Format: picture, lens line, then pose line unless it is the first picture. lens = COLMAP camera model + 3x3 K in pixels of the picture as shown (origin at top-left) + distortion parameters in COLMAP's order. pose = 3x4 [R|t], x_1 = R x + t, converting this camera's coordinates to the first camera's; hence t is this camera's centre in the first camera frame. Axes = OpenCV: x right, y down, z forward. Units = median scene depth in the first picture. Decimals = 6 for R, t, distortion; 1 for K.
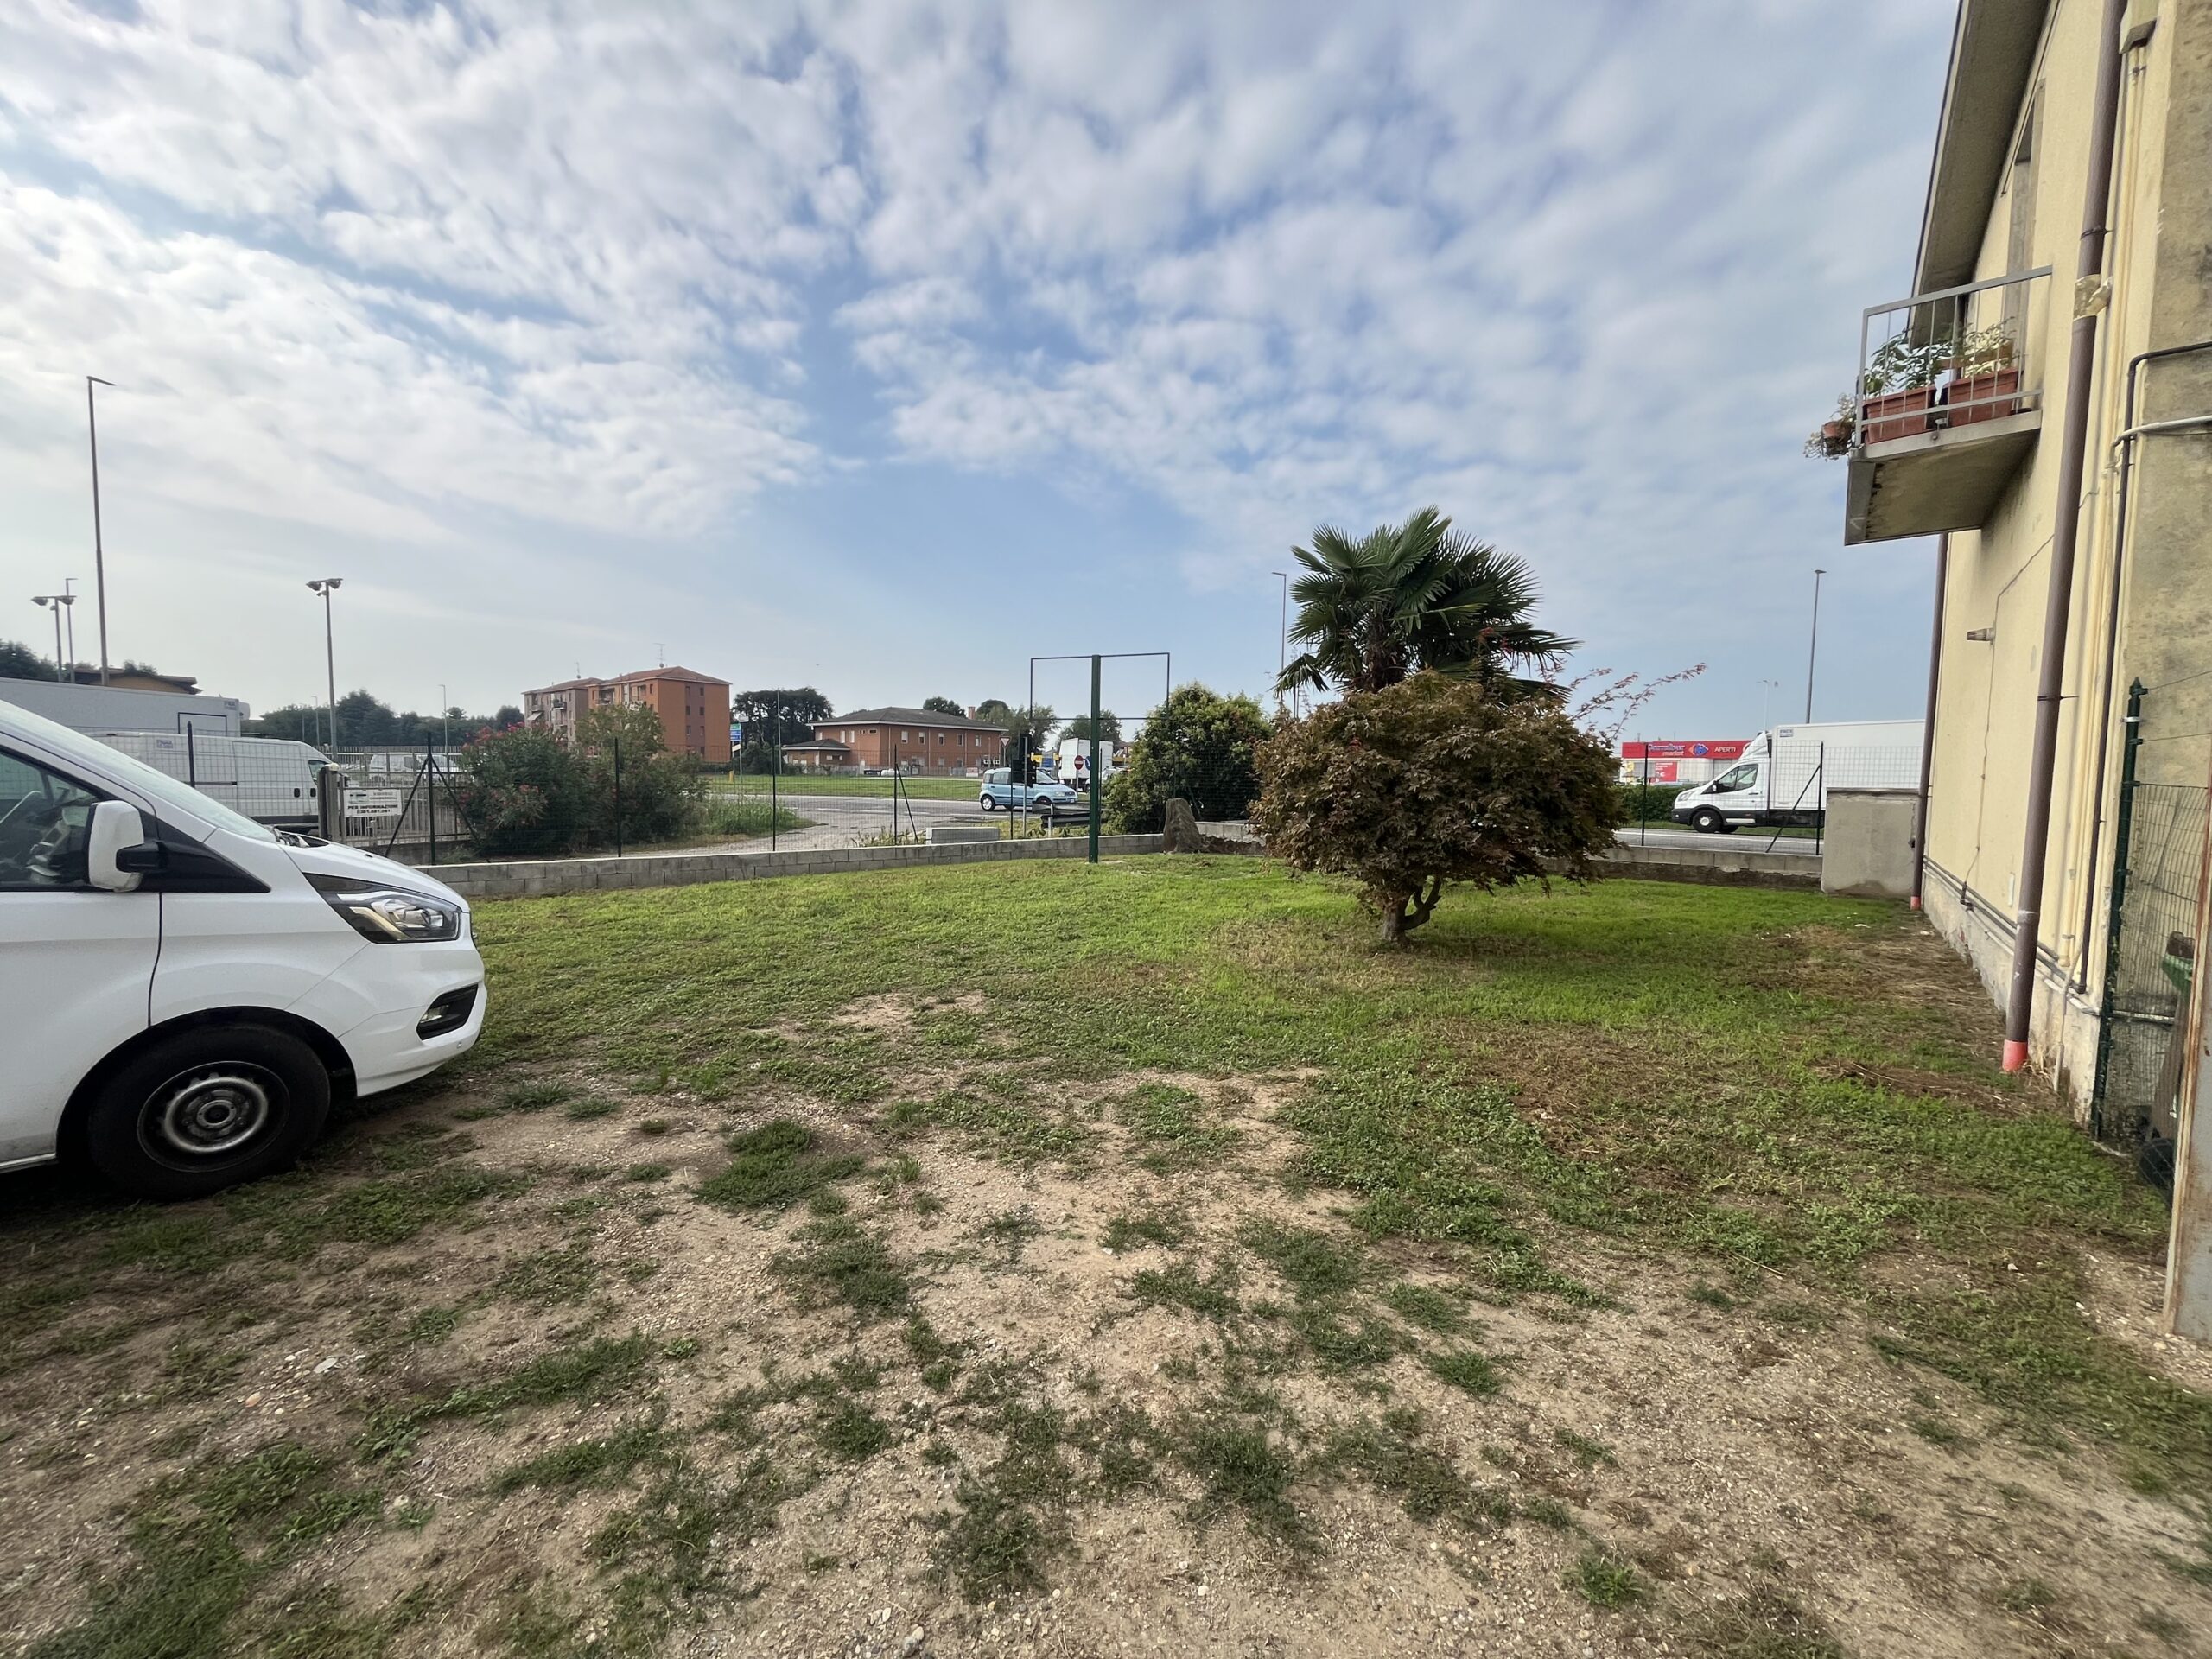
lens RADIAL K [[897.4, 0, 1110.7], [0, 897.4, 834.7], [0, 0, 1]] dist [-0.002530, -0.000434]
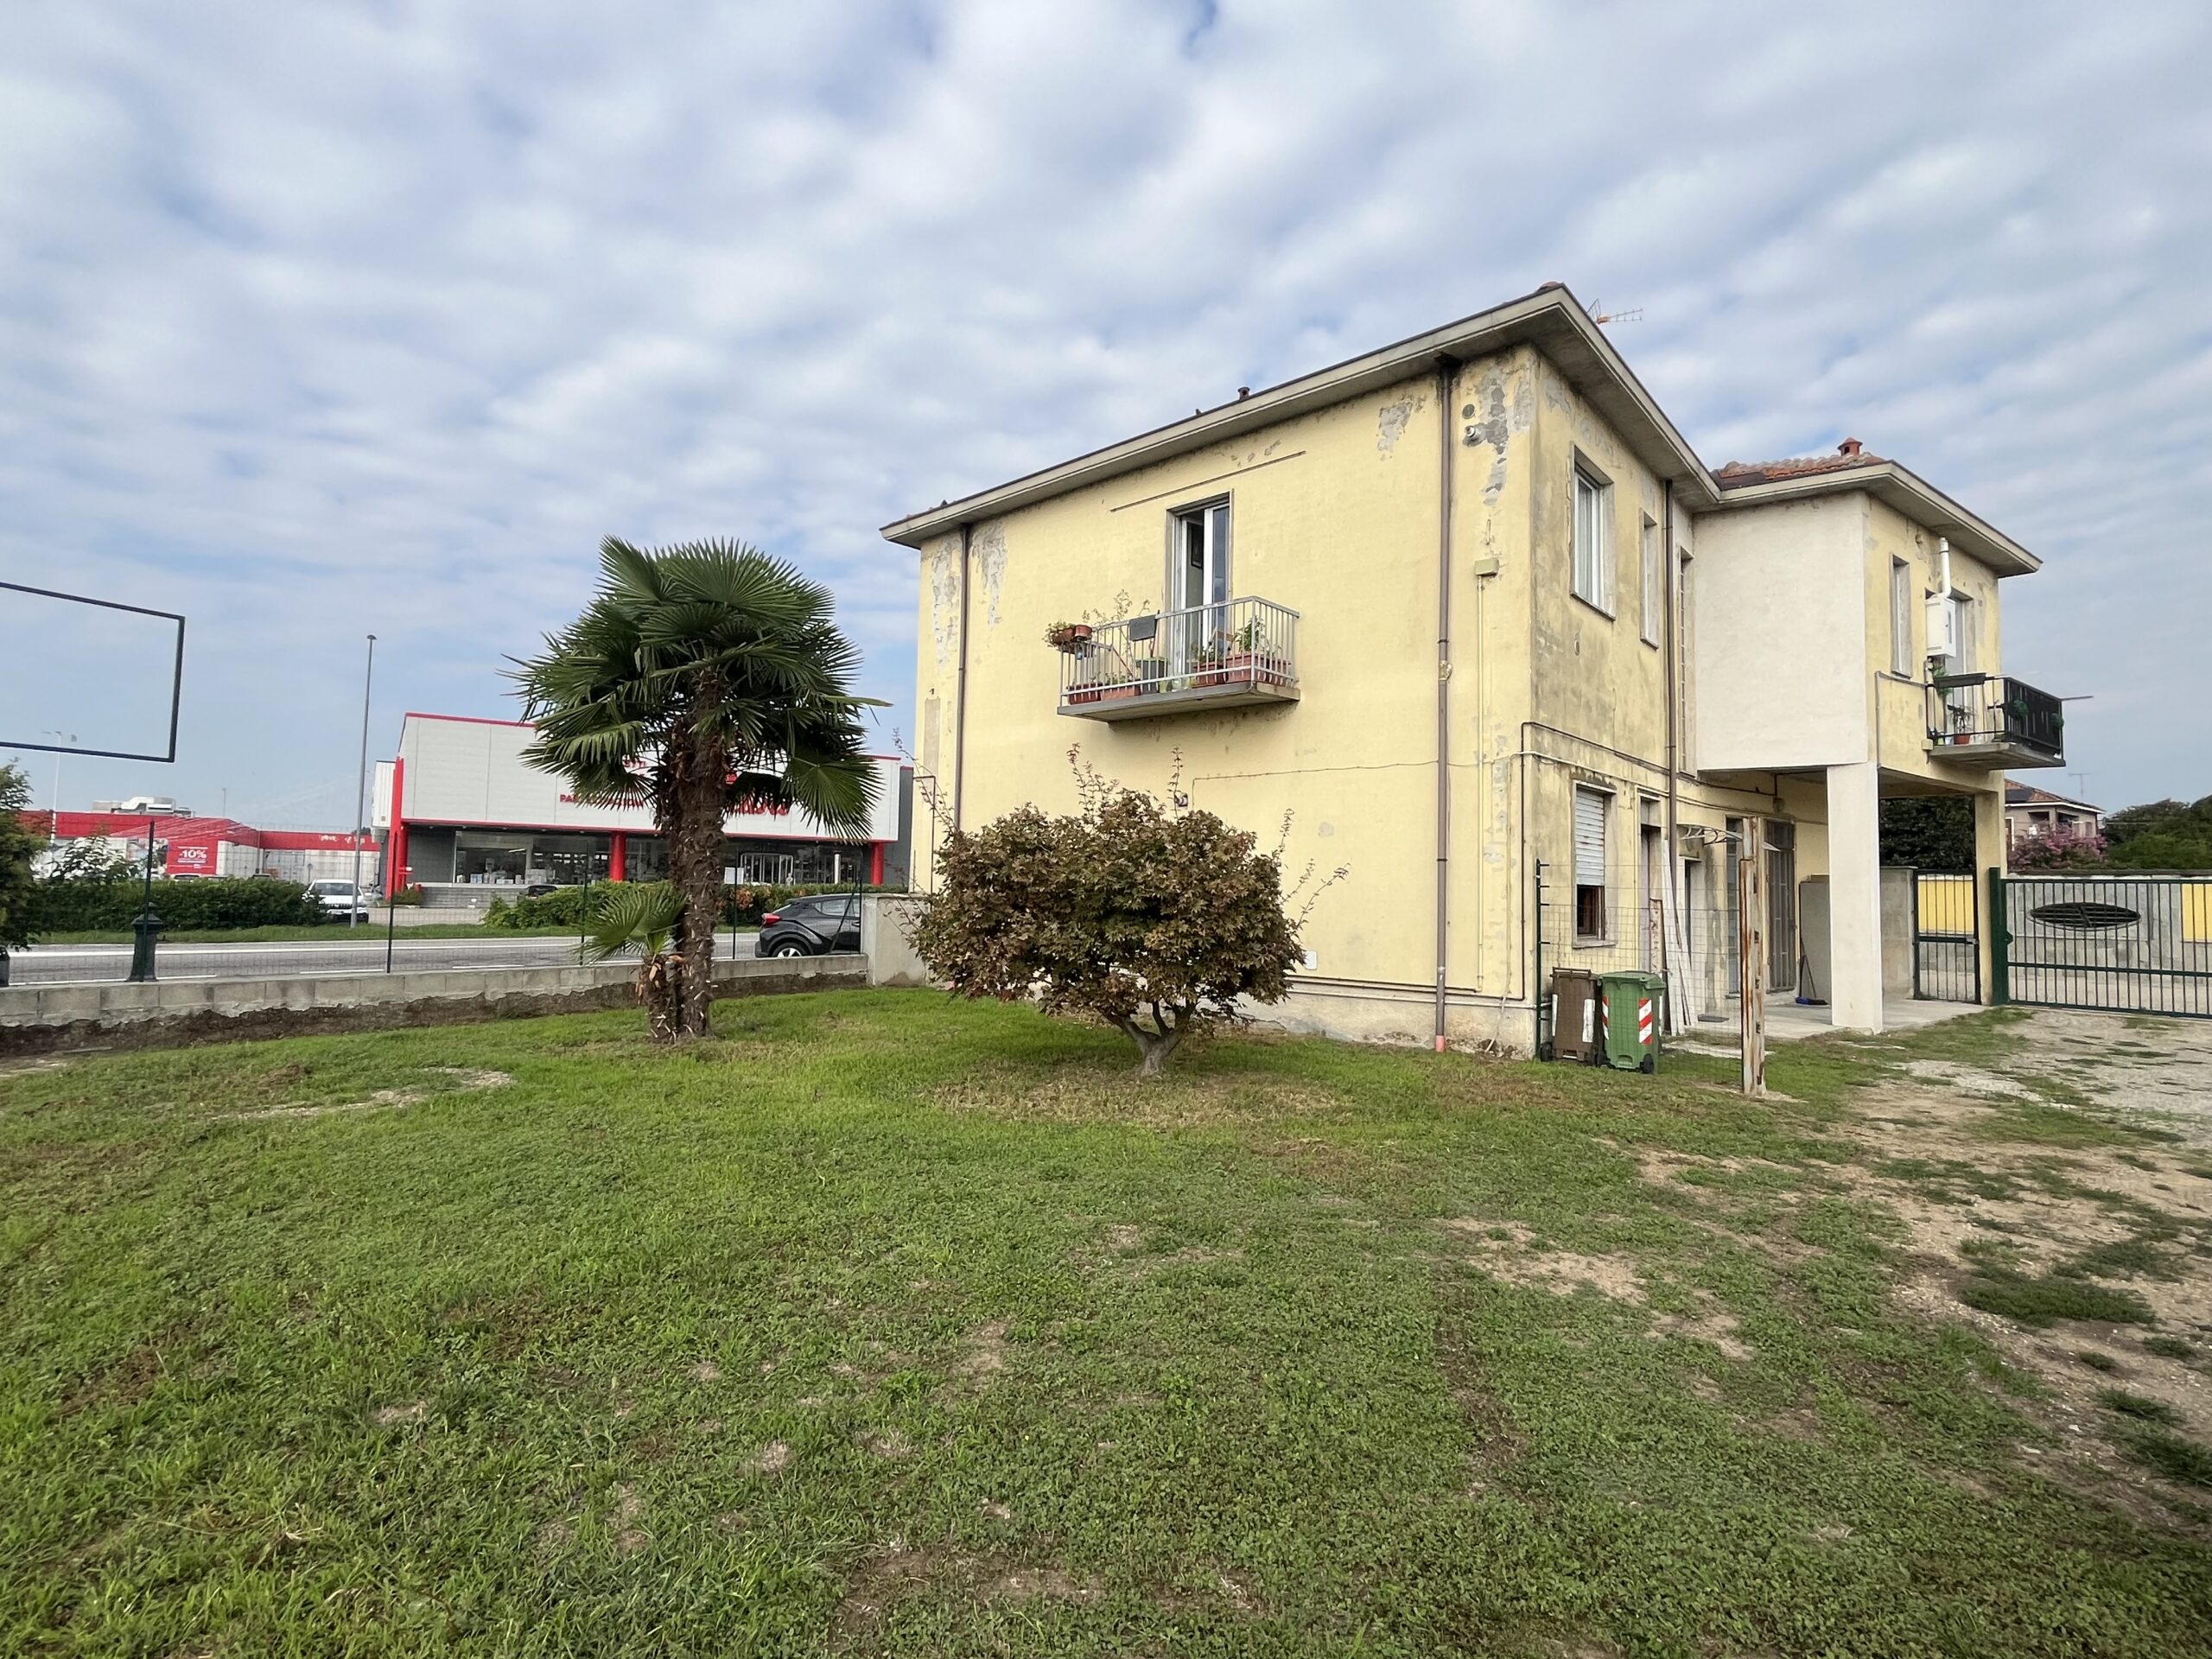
lens RADIAL K [[1063.0, 0, 1109.5], [0, 1063.0, 830.7], [0, 0, 1]] dist [-0.001903, 0.000340]
pose [[0.054385, 0.040872, 0.997683, -1.376150], [0.044416, 0.998074, -0.043309, -0.148966], [-0.997532, 0.046668, 0.052465, 1.616231]]
